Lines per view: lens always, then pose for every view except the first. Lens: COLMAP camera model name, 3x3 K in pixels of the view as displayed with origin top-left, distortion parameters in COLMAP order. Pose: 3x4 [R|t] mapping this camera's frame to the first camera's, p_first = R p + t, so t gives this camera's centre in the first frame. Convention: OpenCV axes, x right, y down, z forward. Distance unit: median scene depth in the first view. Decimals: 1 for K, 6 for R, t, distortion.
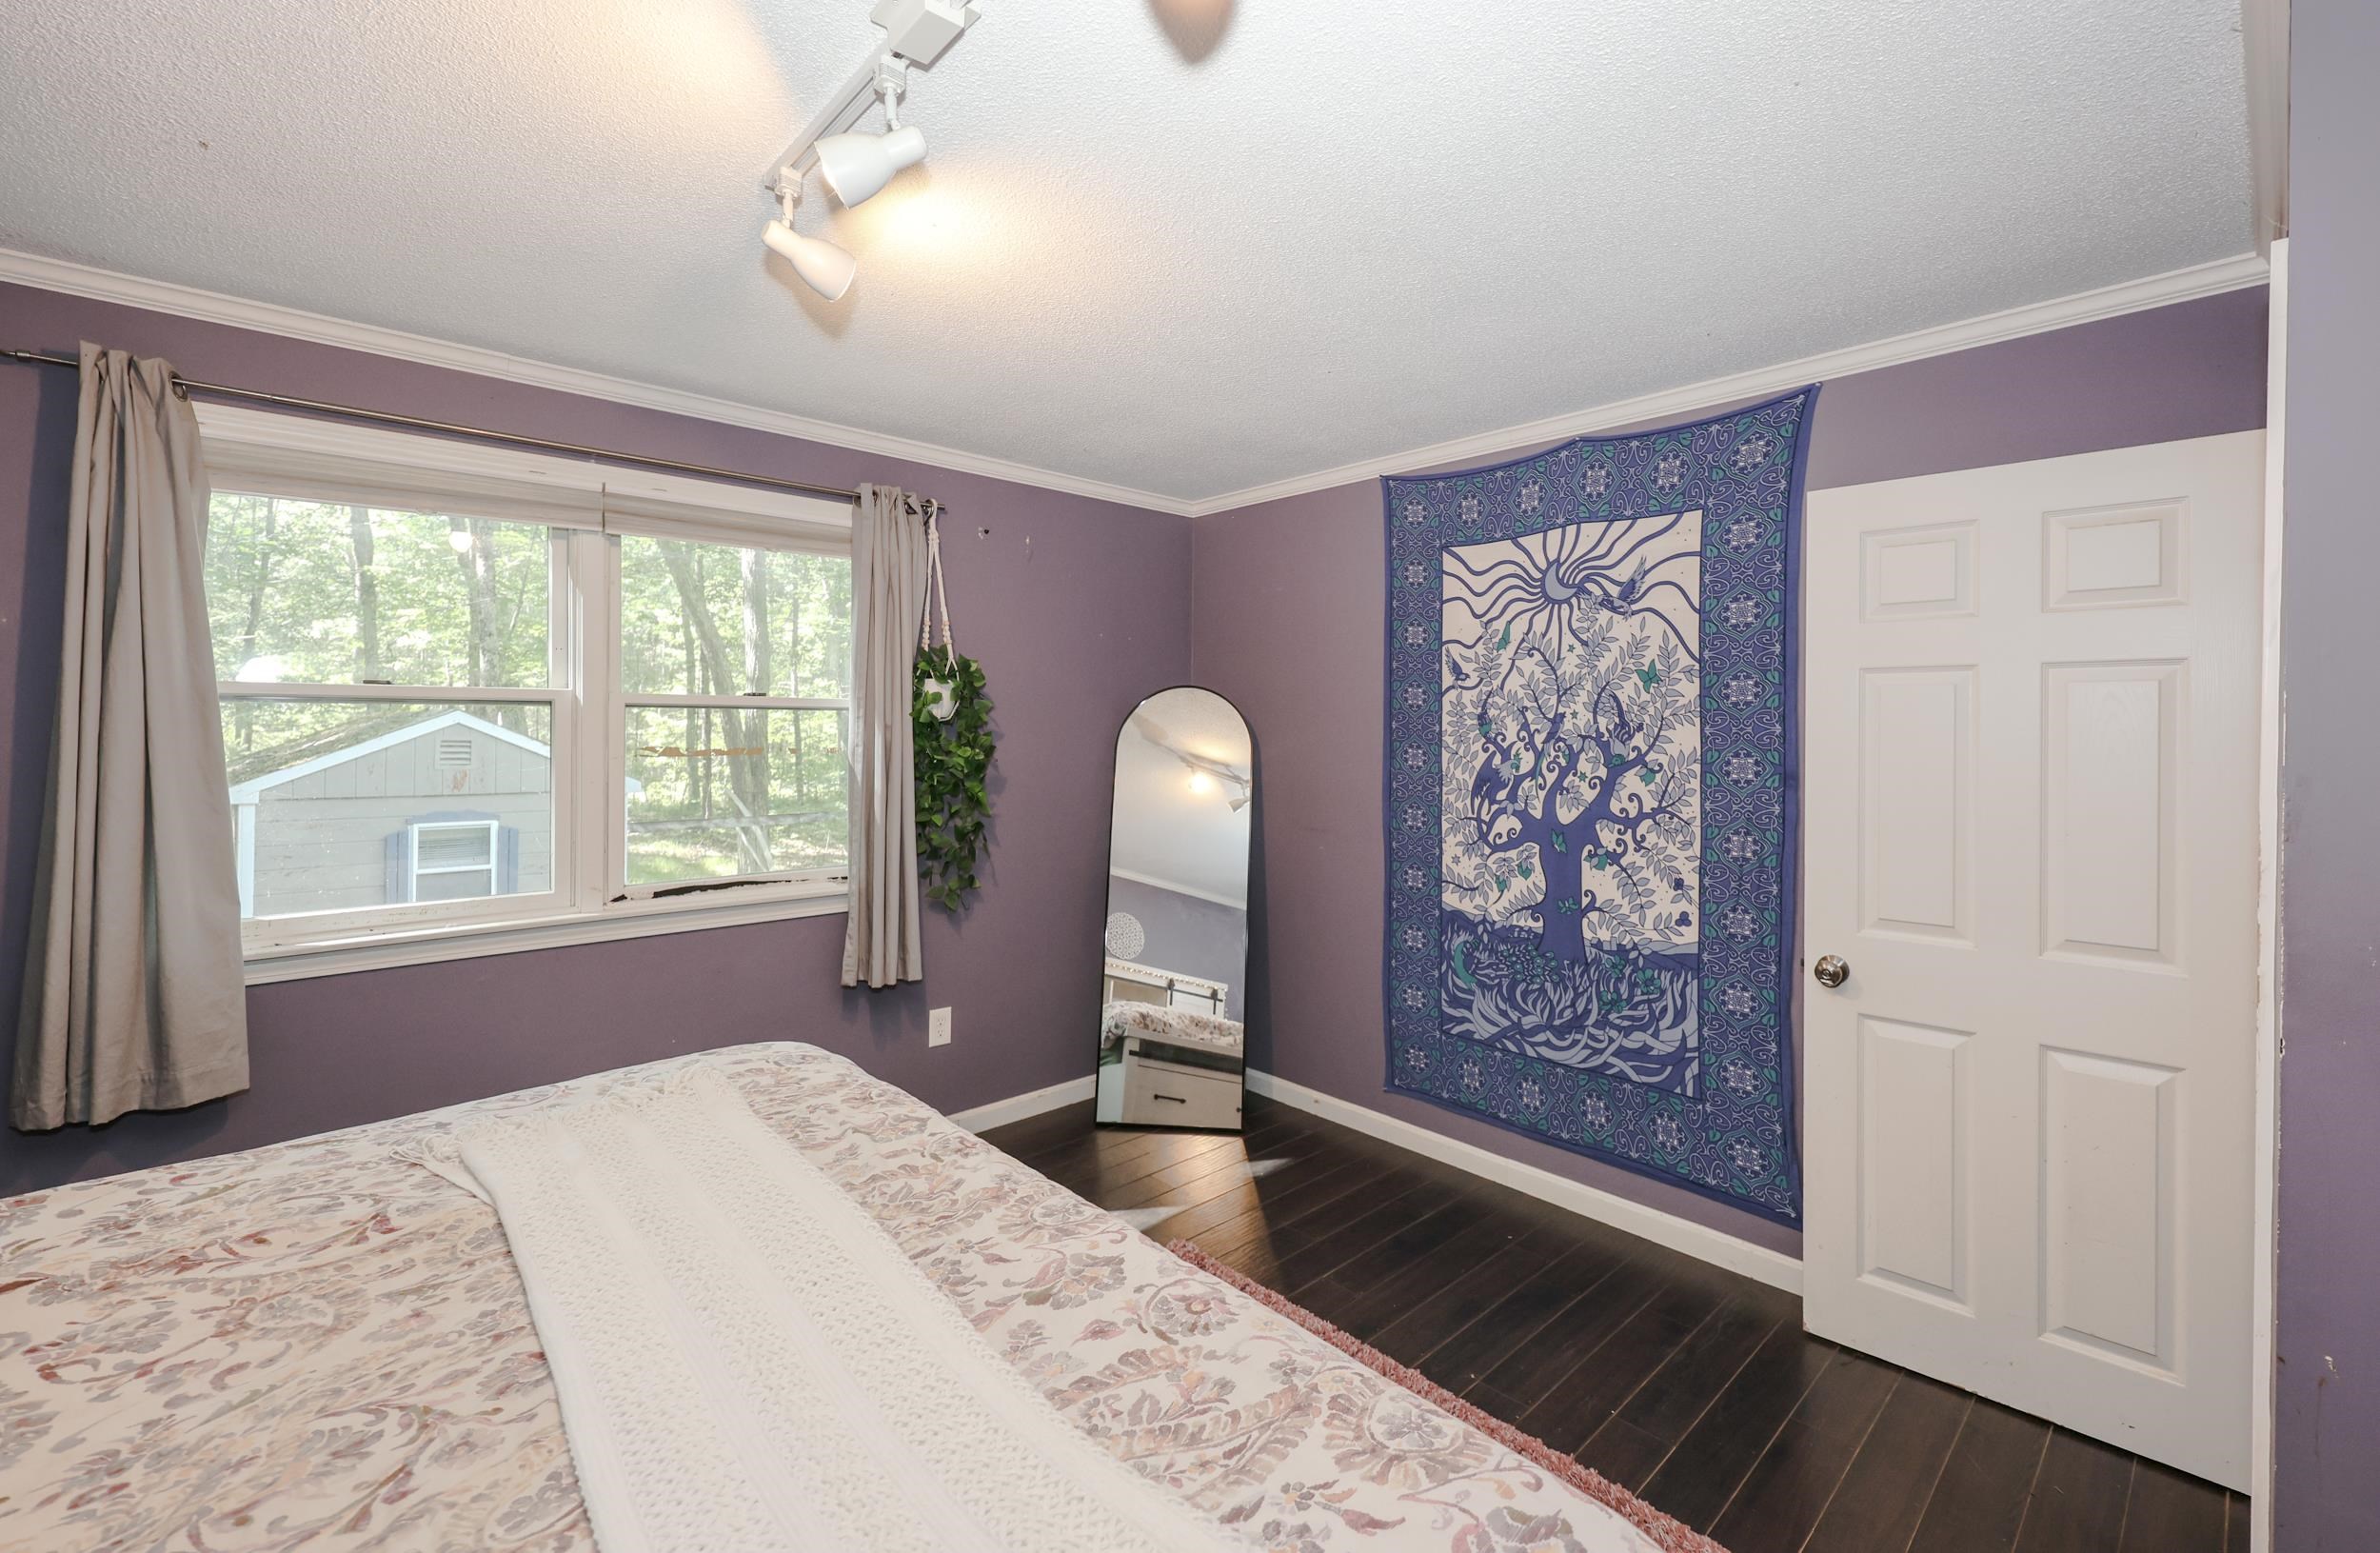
lens RADIAL K [[1012.3, 0, 1242.7], [0, 1012.3, 729.4], [0, 0, 1]] dist [0.006611, 0.000015]
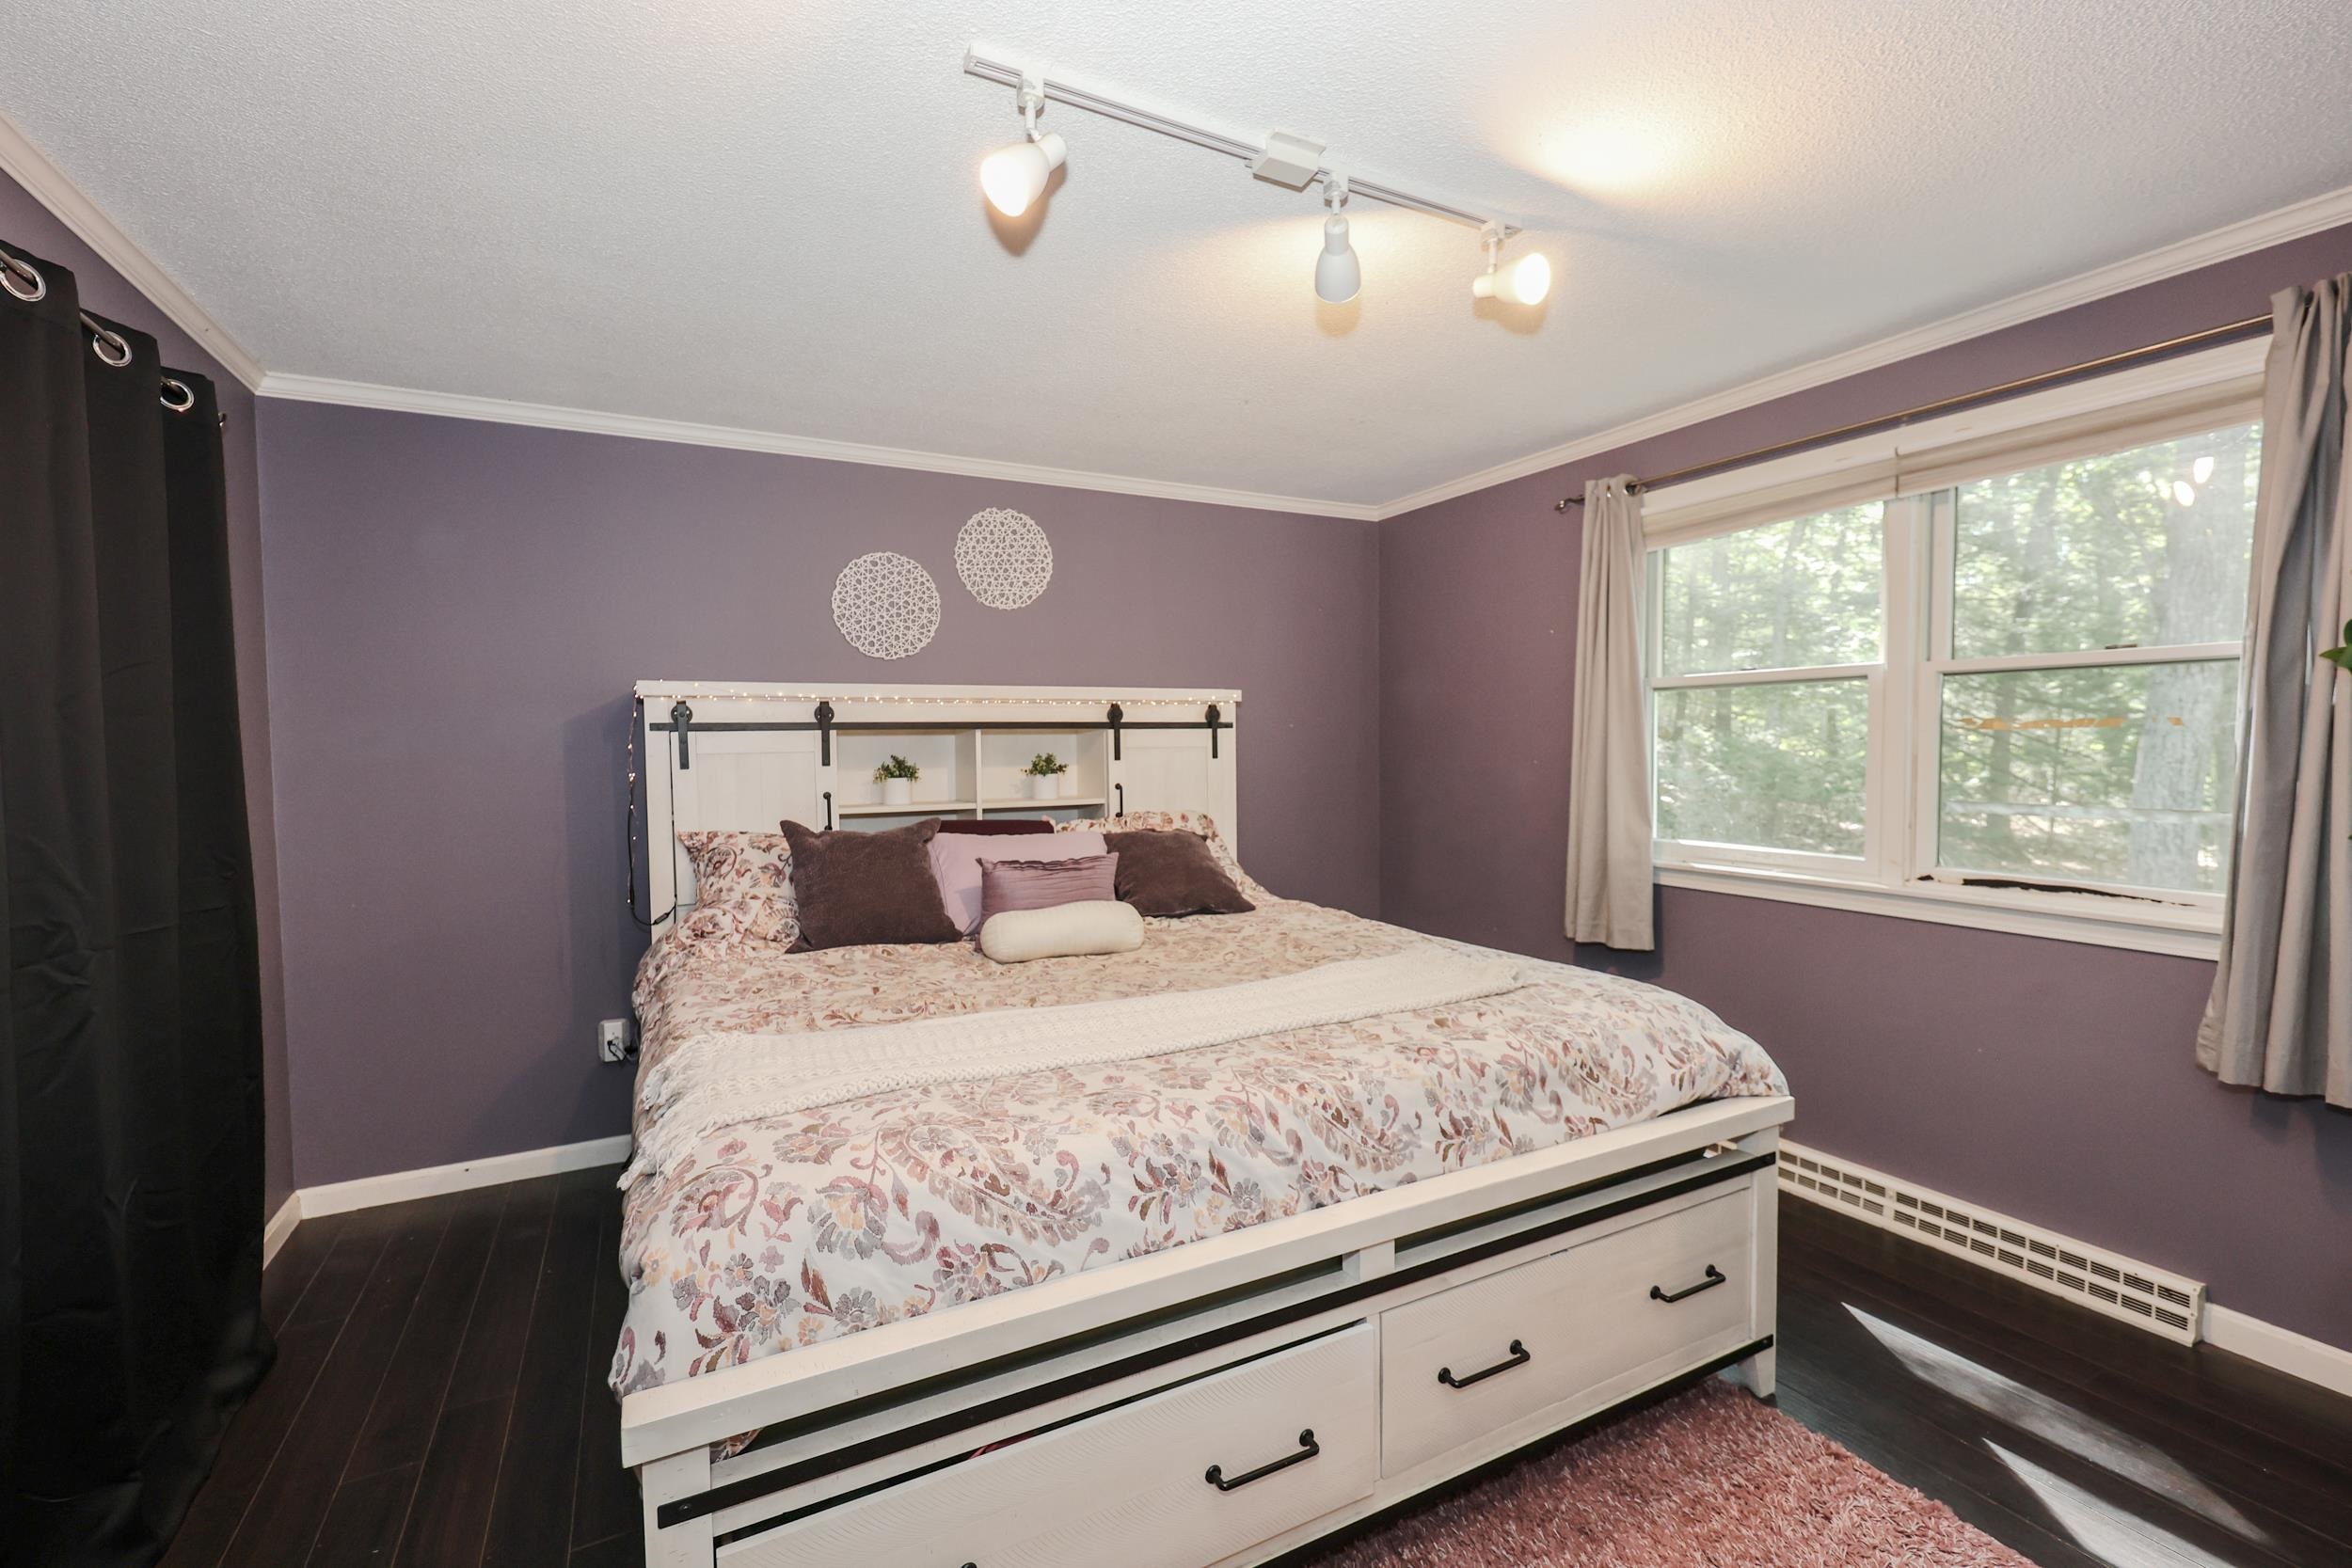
lens RADIAL K [[1030.1, 0, 1176.0], [0, 1030.1, 784.0], [0, 0, 1]] dist [0.001124, 0.000174]
pose [[-0.284942, 0.039575, -0.957727, 0.660169], [0.007818, 0.999210, 0.038963, 0.045608], [0.958513, 0.003614, -0.285027, 0.777790]]
